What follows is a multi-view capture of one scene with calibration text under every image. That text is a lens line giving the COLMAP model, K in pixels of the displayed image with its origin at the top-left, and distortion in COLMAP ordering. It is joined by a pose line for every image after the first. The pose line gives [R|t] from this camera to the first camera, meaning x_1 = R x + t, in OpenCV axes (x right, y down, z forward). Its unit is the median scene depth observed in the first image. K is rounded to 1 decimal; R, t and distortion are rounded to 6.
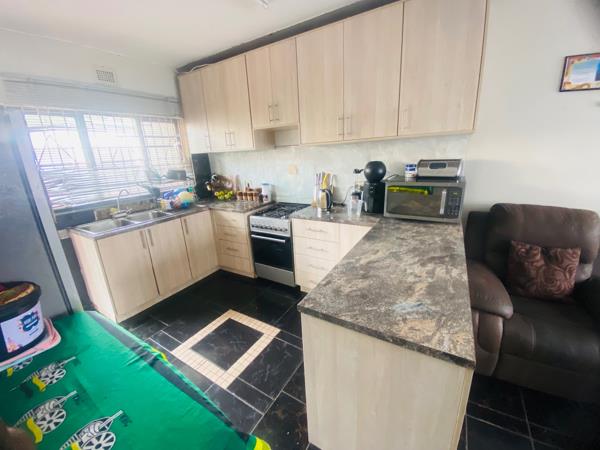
lens RADIAL K [[244.7, 0, 300.0], [0, 244.7, 225.0], [0, 0, 1]] dist [0.018726, -0.017993]
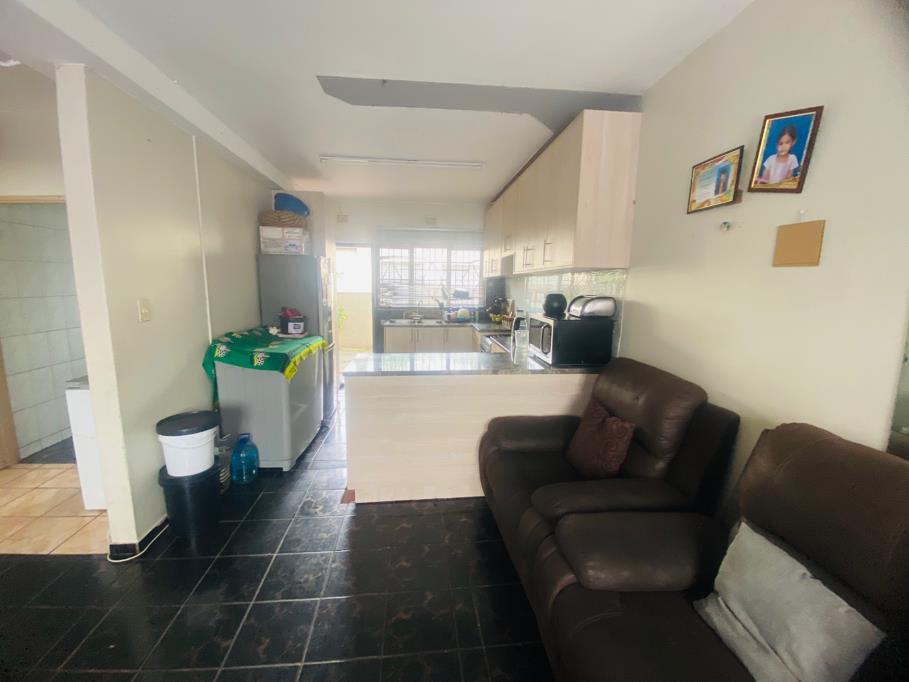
lens RADIAL K [[370.7, 0, 454.5], [0, 370.7, 341.0], [0, 0, 1]] dist [0.018726, -0.017993]
pose [[0.590705, 0.183059, -0.785848, 1.496935], [-0.272346, 0.962004, 0.019377, -0.021482], [0.759536, 0.202577, 0.618116, -0.119729]]
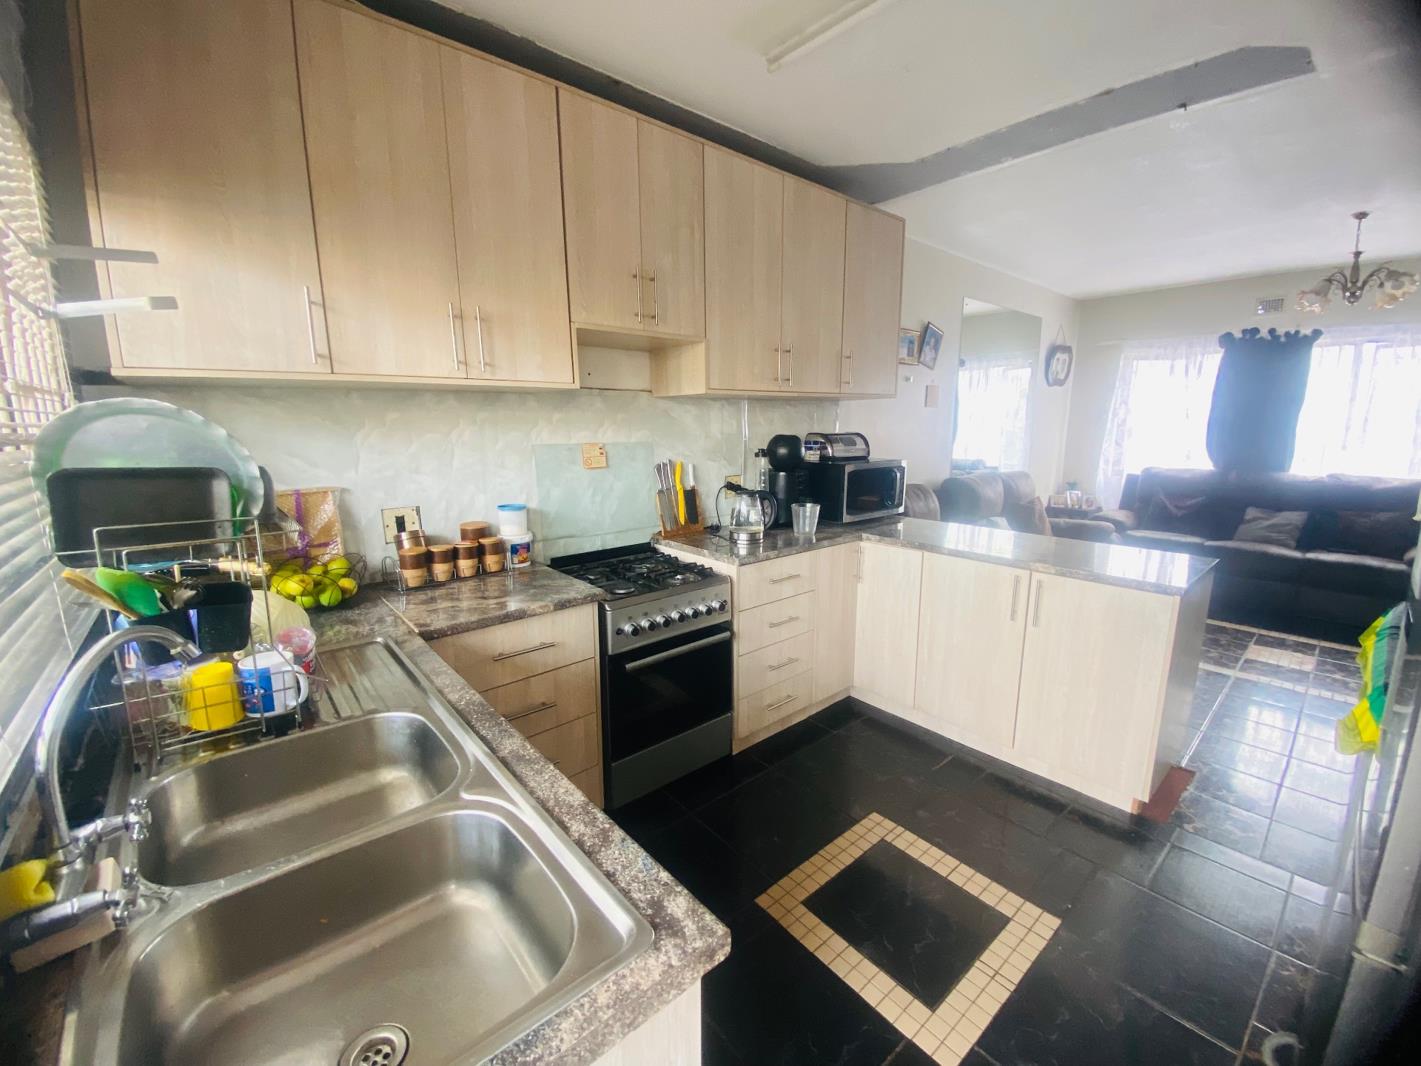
lens RADIAL K [[579.5, 0, 710.5], [0, 579.5, 533.0], [0, 0, 1]] dist [0.018726, -0.017993]
pose [[0.312947, -0.127216, 0.941212, -1.260468], [0.265310, 0.963249, 0.041980, -0.182551], [-0.911962, 0.236576, 0.335197, 0.971856]]
